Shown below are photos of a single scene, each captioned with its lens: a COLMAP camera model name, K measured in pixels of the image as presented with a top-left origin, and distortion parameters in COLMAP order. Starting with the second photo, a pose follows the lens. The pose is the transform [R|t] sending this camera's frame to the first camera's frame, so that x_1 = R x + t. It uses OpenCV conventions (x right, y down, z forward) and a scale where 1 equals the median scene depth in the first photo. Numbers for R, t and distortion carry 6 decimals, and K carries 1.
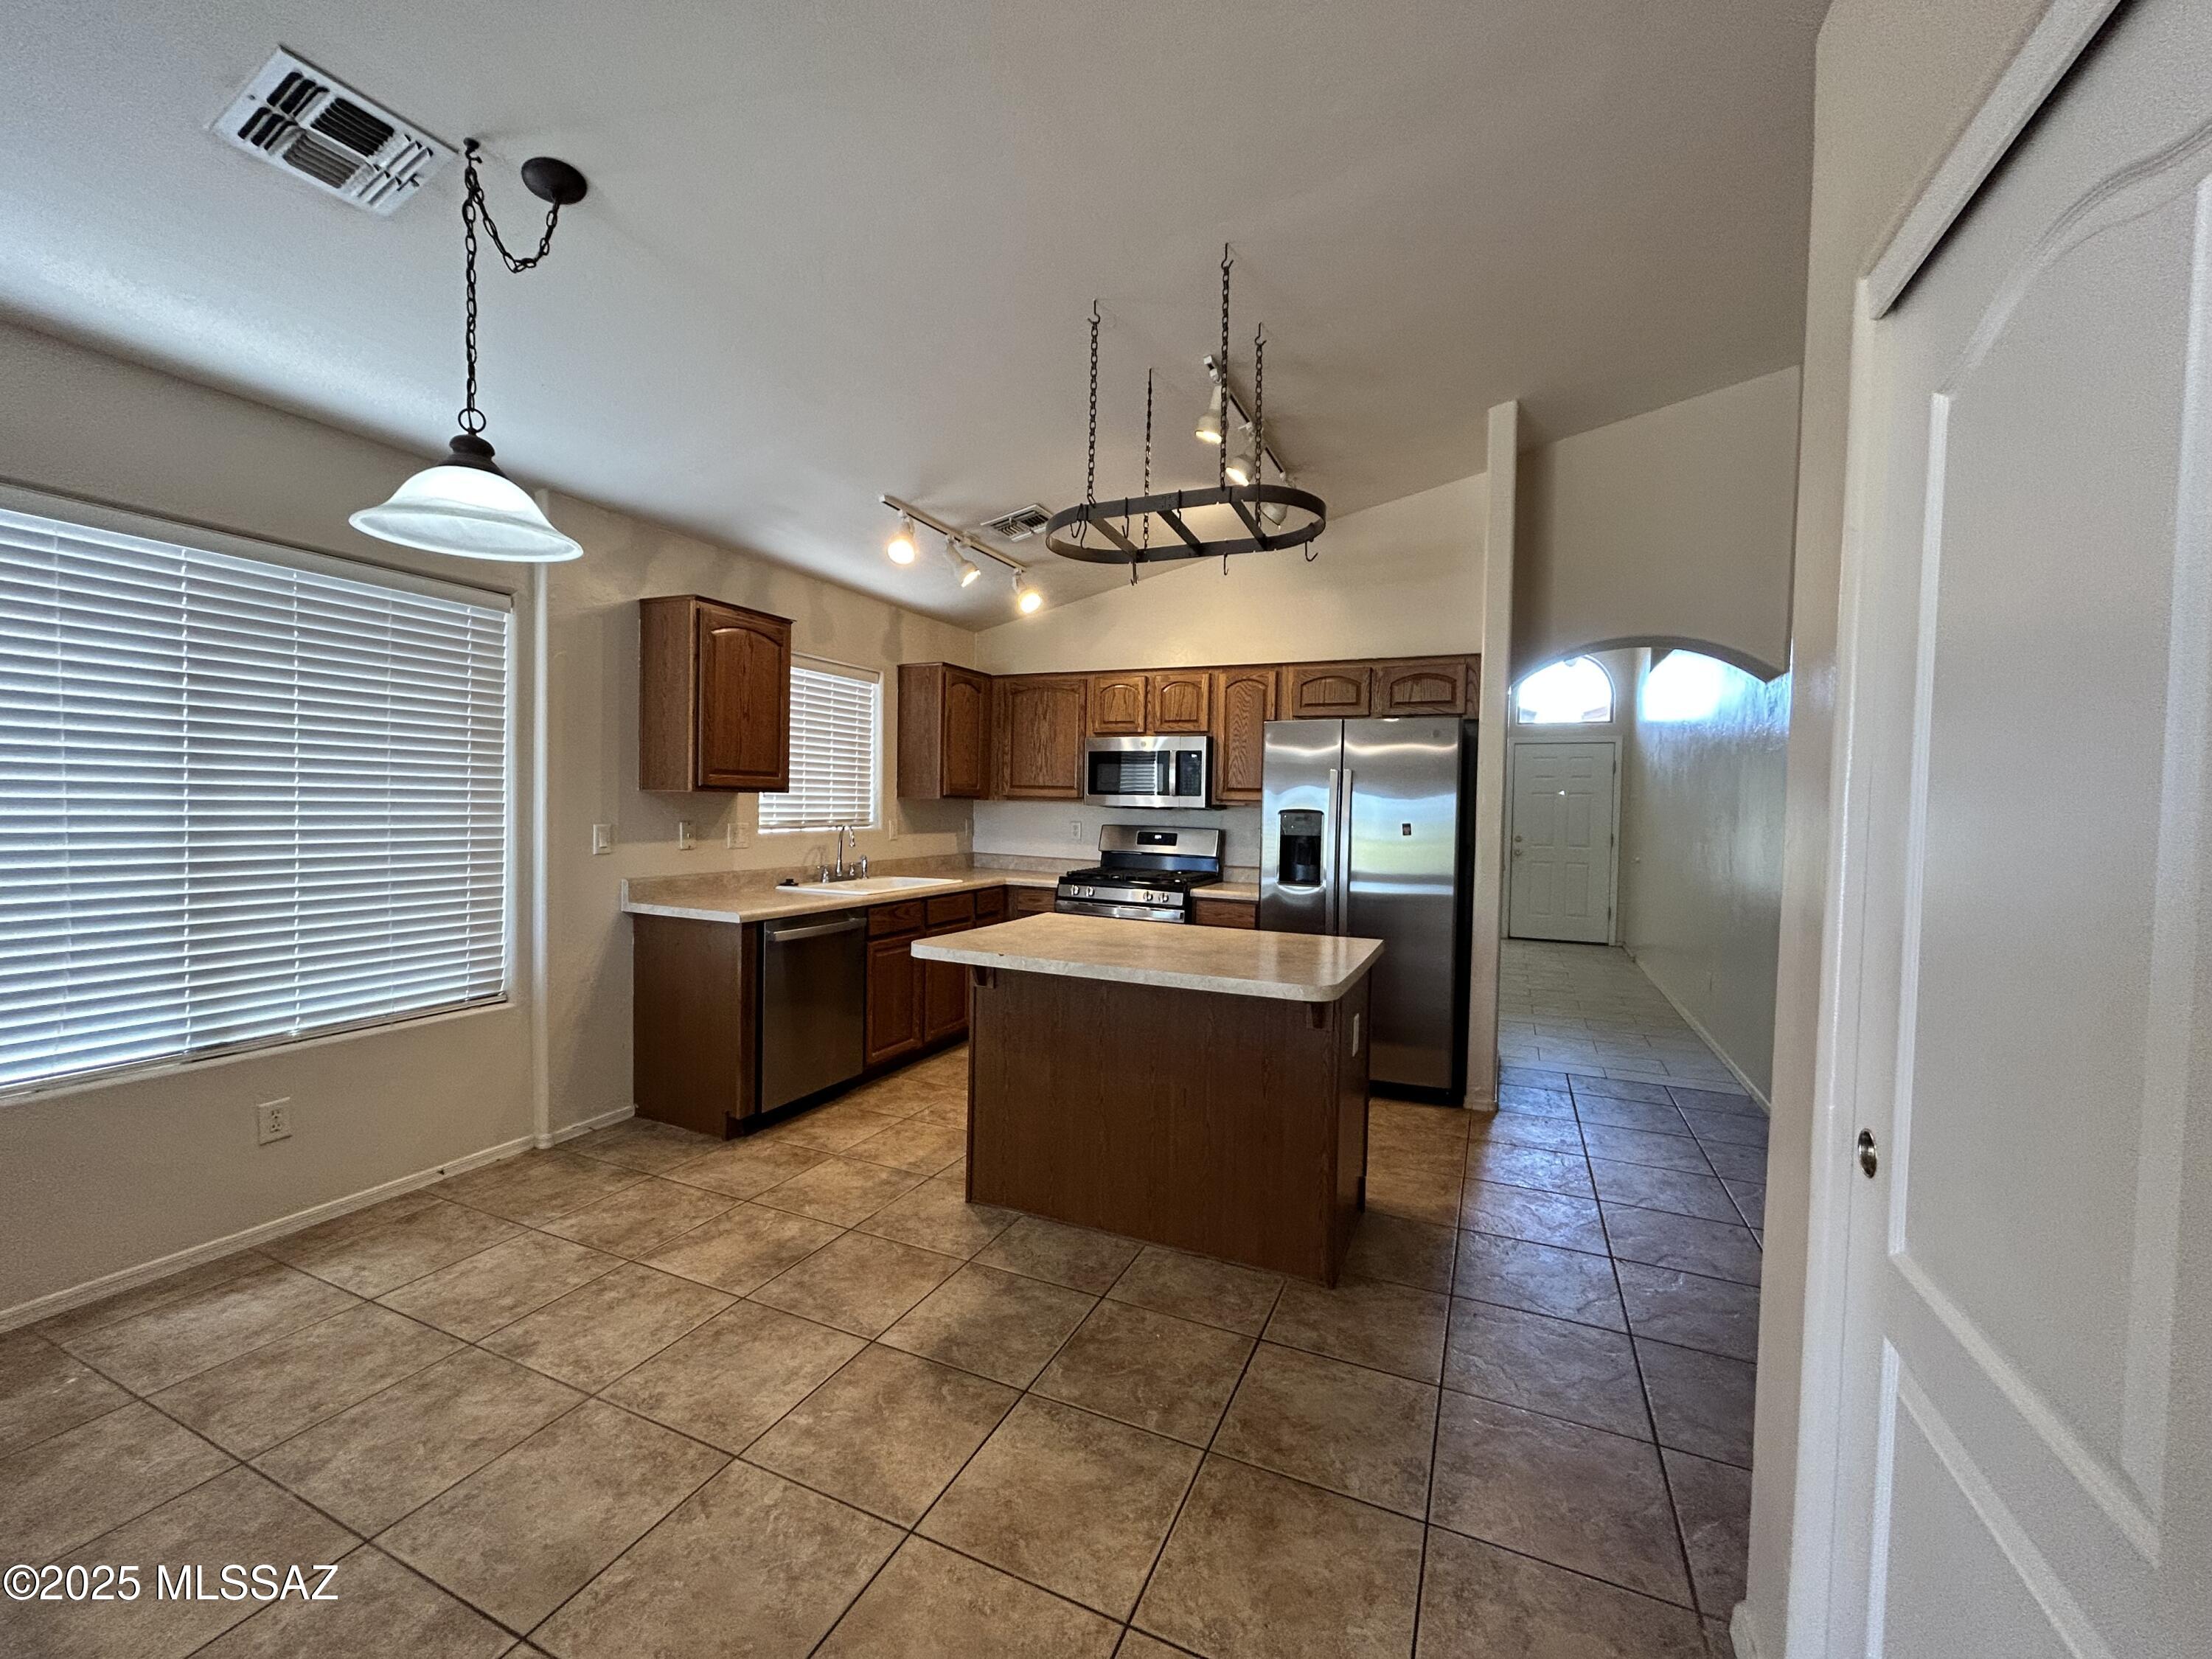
lens RADIAL K [[891.9, 0, 1106.0], [0, 891.9, 829.5], [0, 0, 1]] dist [-0.009864, 0.004446]
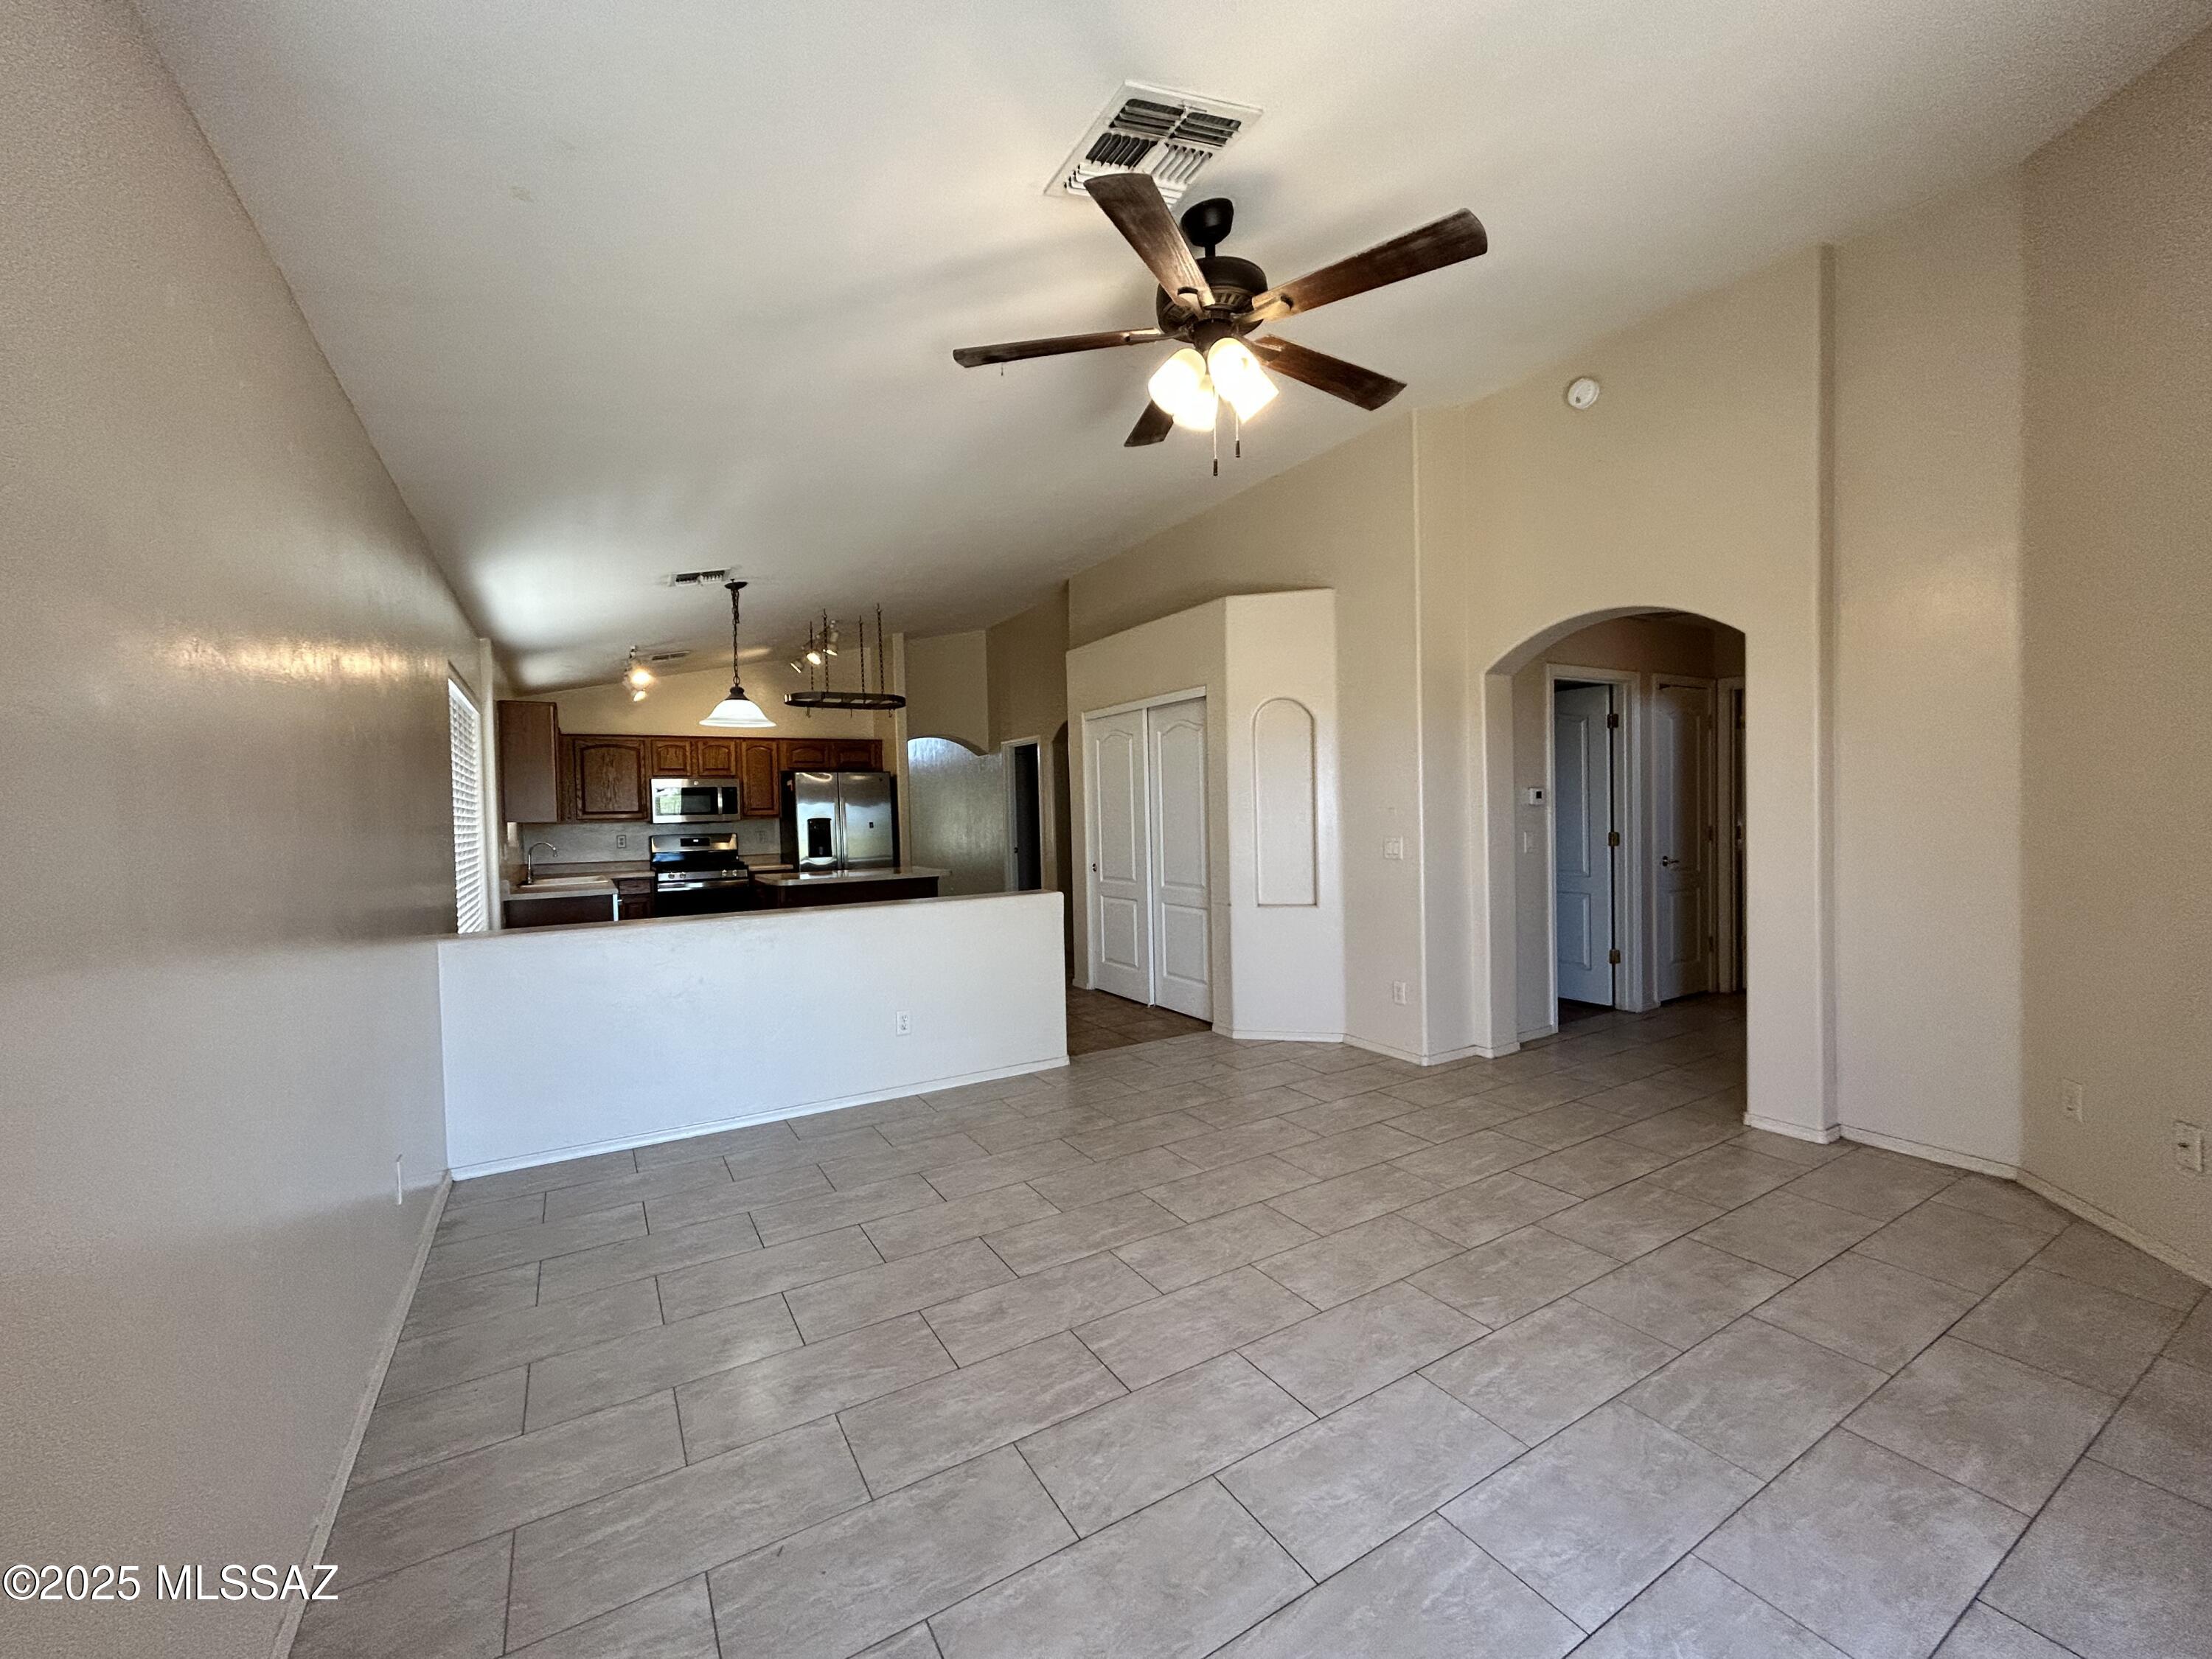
lens RADIAL K [[891.9, 0, 1106.0], [0, 891.9, 829.5], [0, 0, 1]] dist [-0.009864, 0.004446]
pose [[0.574142, -0.048929, 0.817292, -1.022849], [0.063106, 0.997888, 0.015409, 0.011781], [-0.816320, 0.042729, 0.576017, -0.639999]]
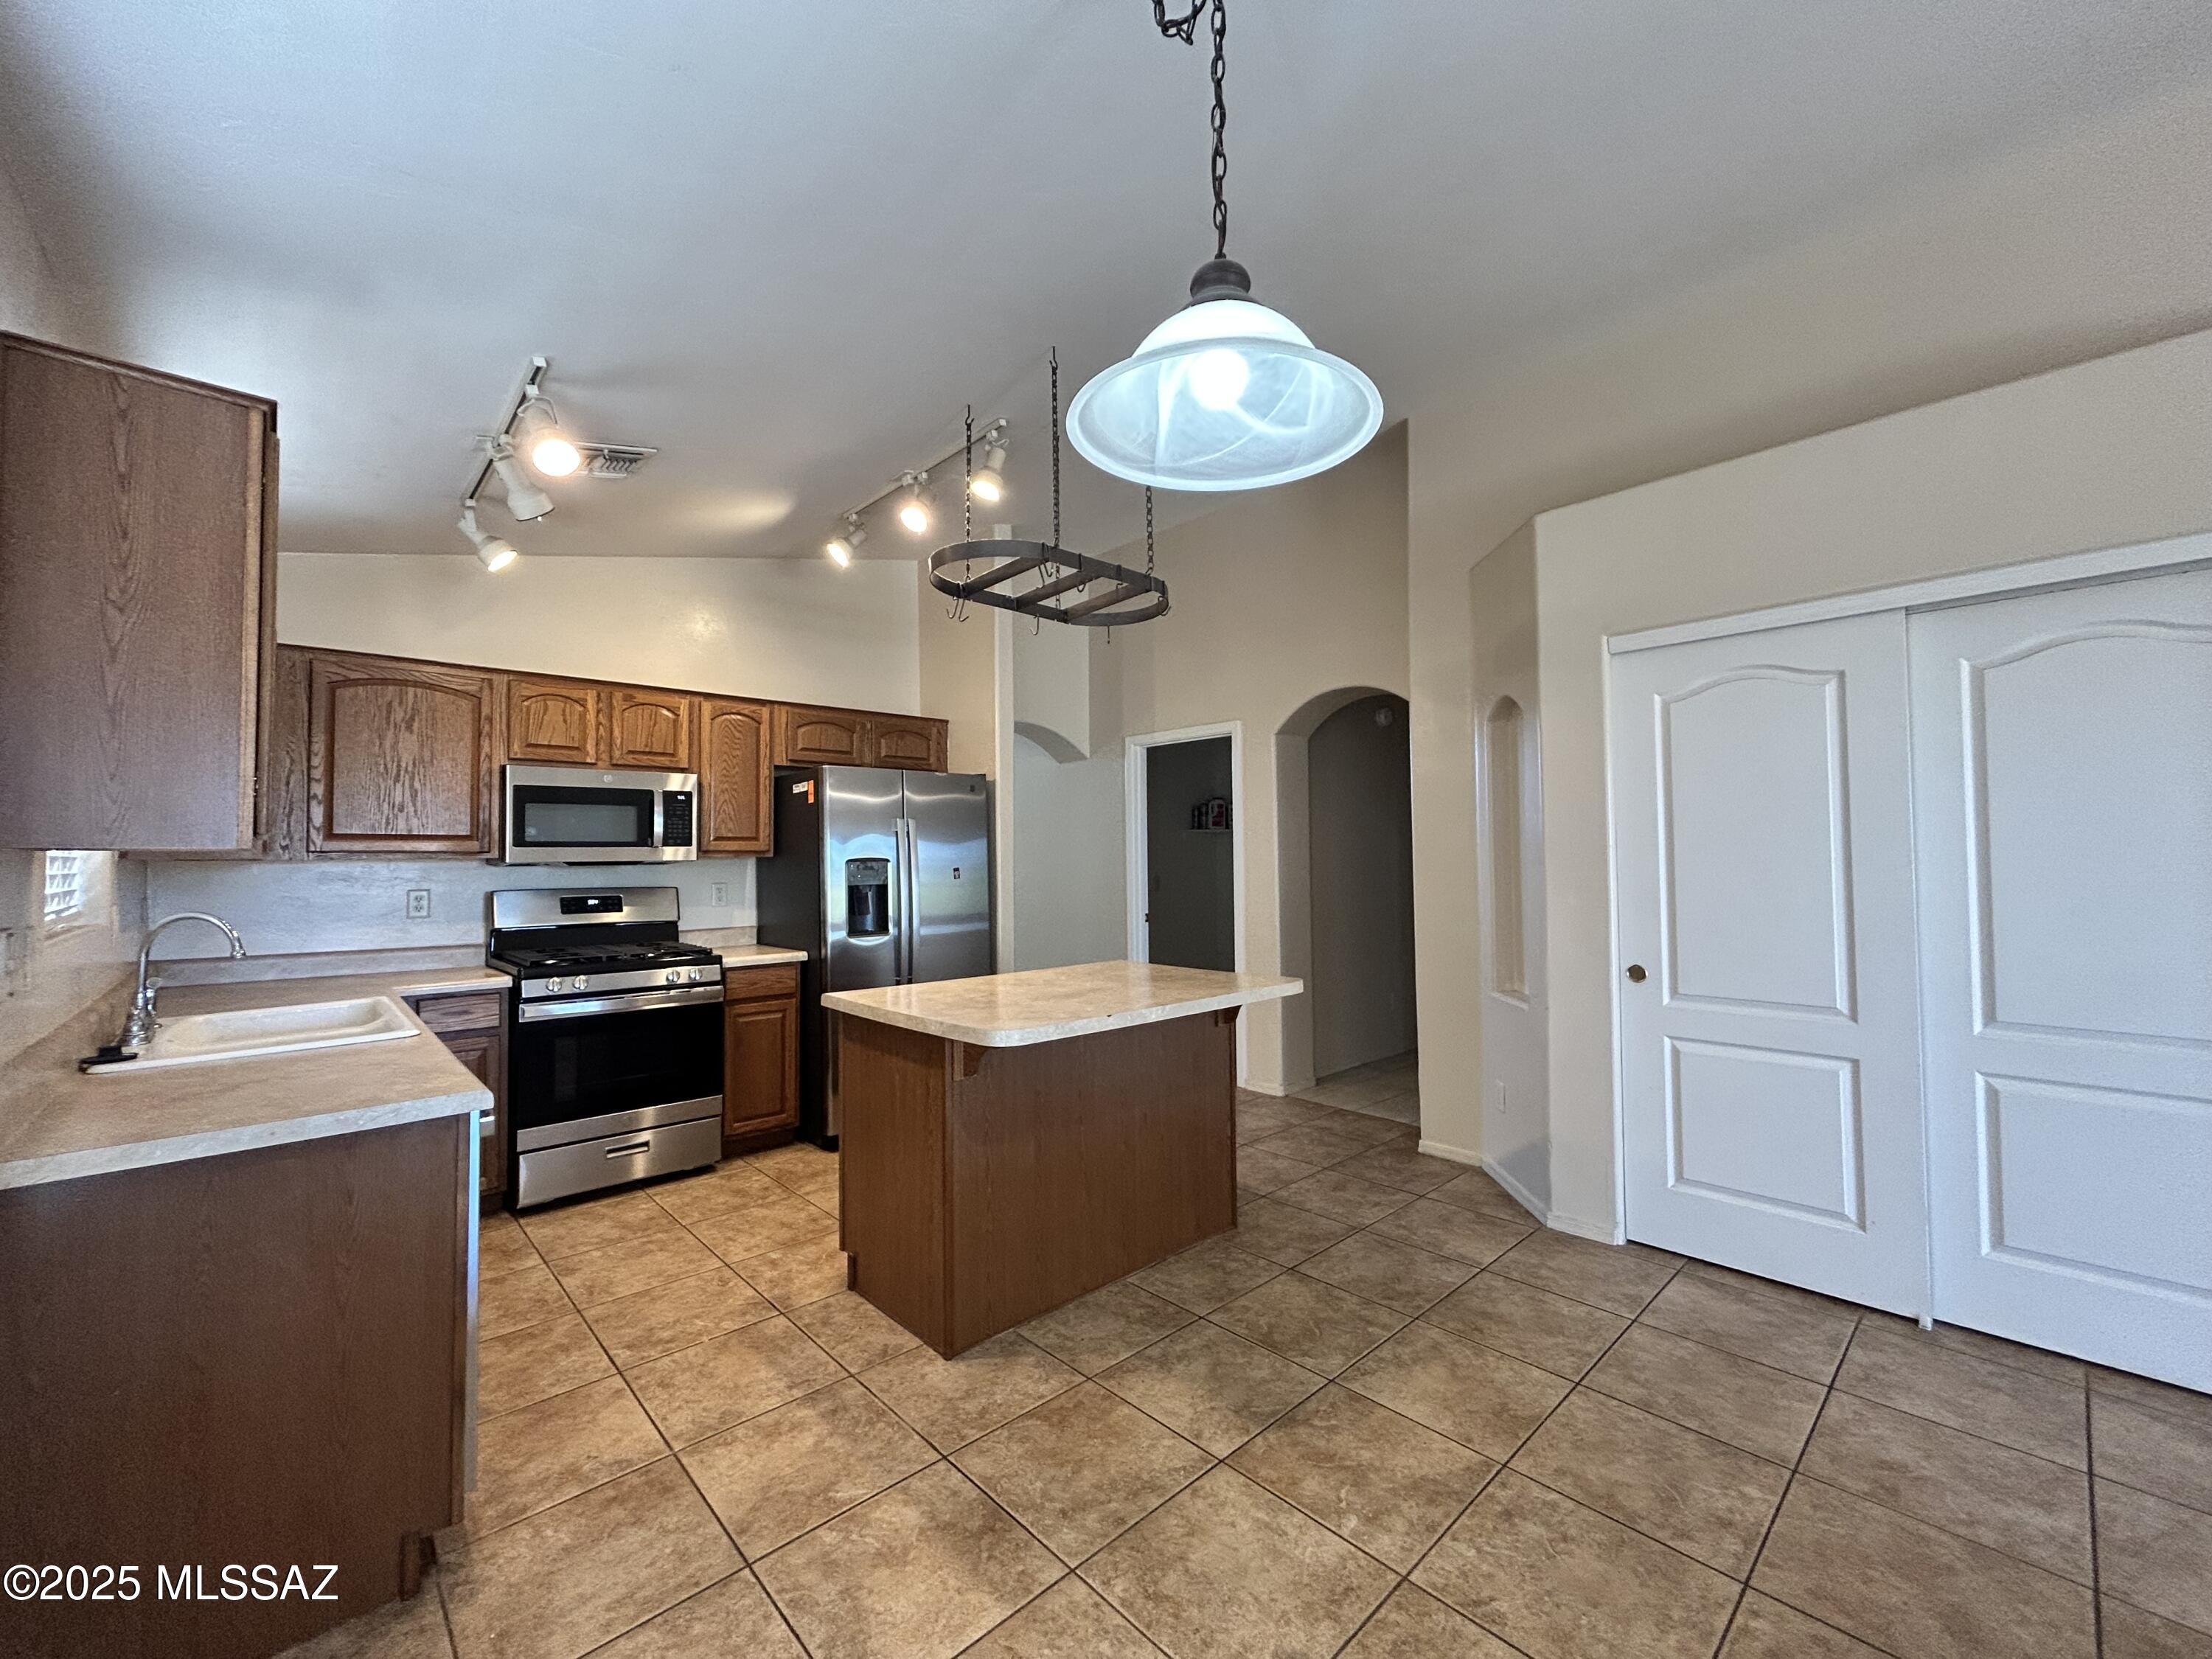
lens RADIAL K [[891.9, 0, 1106.0], [0, 891.9, 829.5], [0, 0, 1]] dist [-0.009864, 0.004446]
pose [[0.387745, 0.004868, 0.921754, -0.584886], [0.048402, 0.998499, -0.025634, -0.016217], [-0.920495, 0.054555, 0.386927, 0.382558]]
